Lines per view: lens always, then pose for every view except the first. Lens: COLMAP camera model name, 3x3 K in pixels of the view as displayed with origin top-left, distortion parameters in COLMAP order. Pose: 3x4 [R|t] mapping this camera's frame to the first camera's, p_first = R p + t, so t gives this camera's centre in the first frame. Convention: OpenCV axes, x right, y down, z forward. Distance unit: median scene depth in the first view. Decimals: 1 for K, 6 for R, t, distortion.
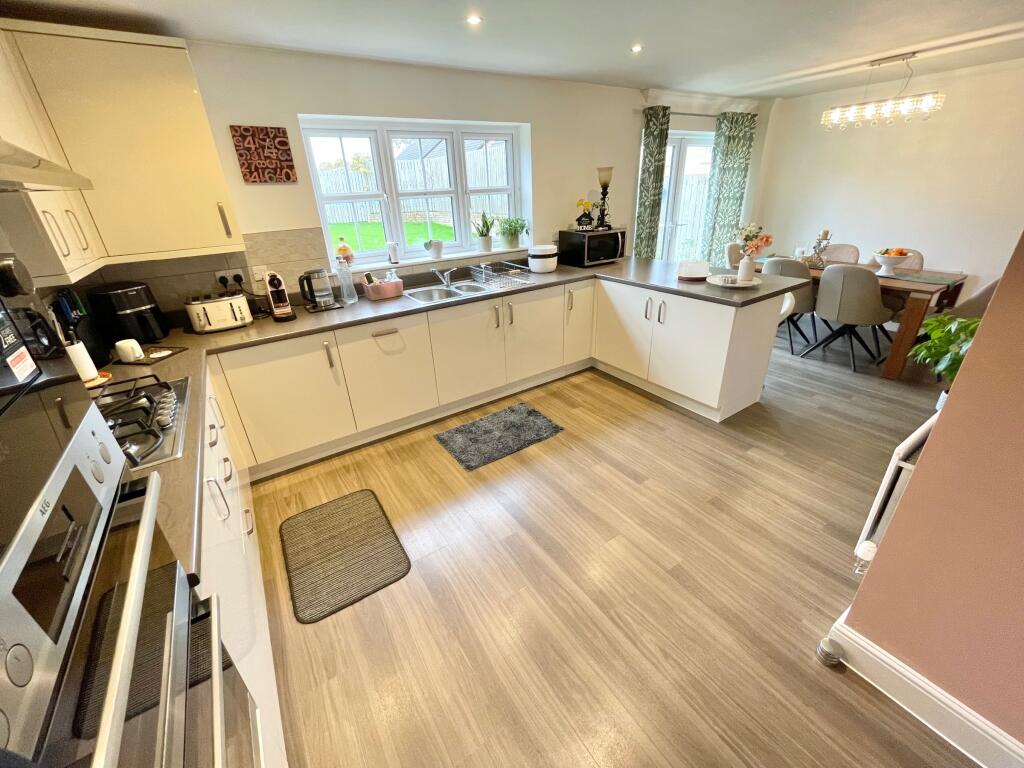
lens RADIAL K [[416.3, 0, 509.3], [0, 416.3, 385.6], [0, 0, 1]] dist [0.002184, 0.000069]
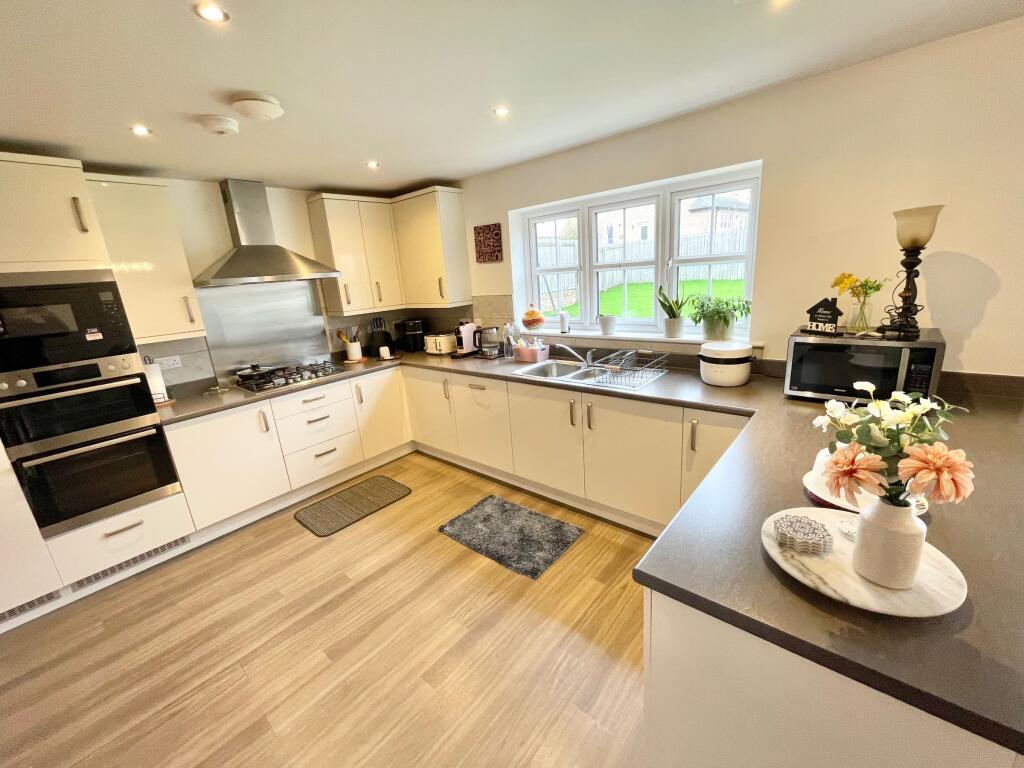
lens RADIAL K [[416.3, 0, 511.9], [0, 416.3, 381.8], [0, 0, 1]] dist [0.002184, 0.000069]
pose [[0.277055, 0.269790, -0.922200, 0.711108], [-0.355419, 0.920472, 0.162506, -0.324774], [0.892702, 0.282744, 0.350910, 0.605890]]
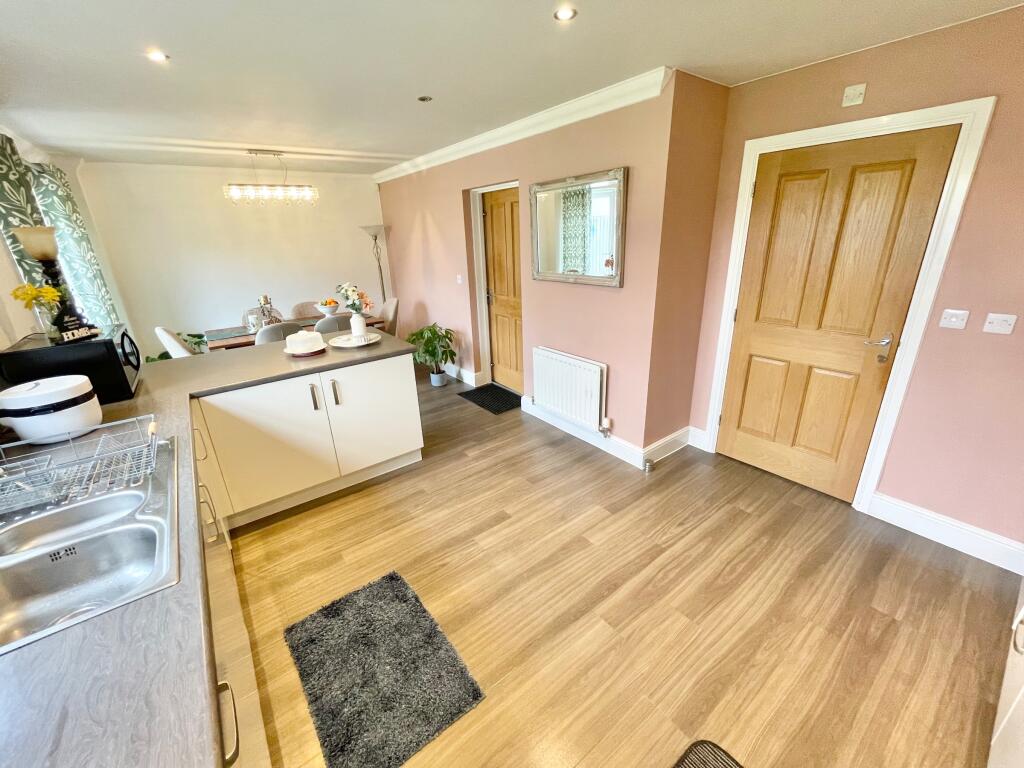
lens RADIAL K [[416.3, 0, 512.8], [0, 416.3, 384.3], [0, 0, 1]] dist [0.002184, 0.000069]
pose [[-0.073732, -0.304859, 0.949539, -0.461814], [0.466144, 0.831184, 0.303056, -0.282797], [-0.881631, 0.464967, 0.080823, 0.619322]]
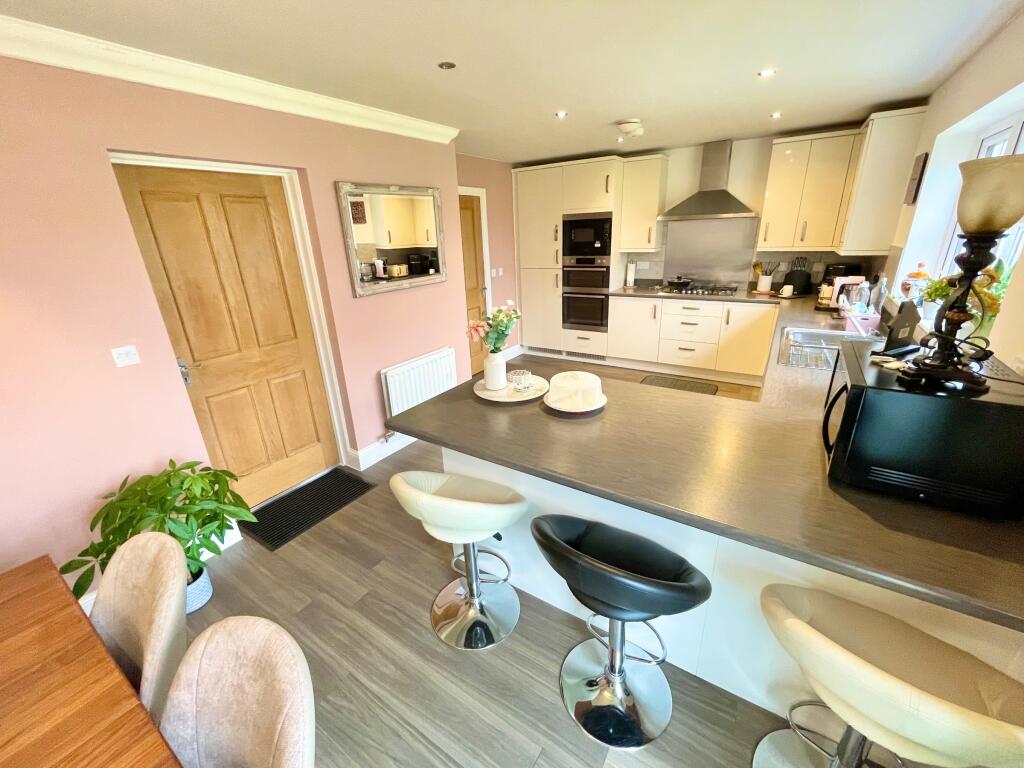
lens RADIAL K [[416.3, 0, 514.9], [0, 416.3, 387.1], [0, 0, 1]] dist [0.002184, 0.000069]
pose [[-0.909734, 0.215477, -0.354899, 0.756046], [-0.107052, 0.704148, 0.701937, -0.704850], [0.401152, 0.676569, -0.617520, 1.387145]]
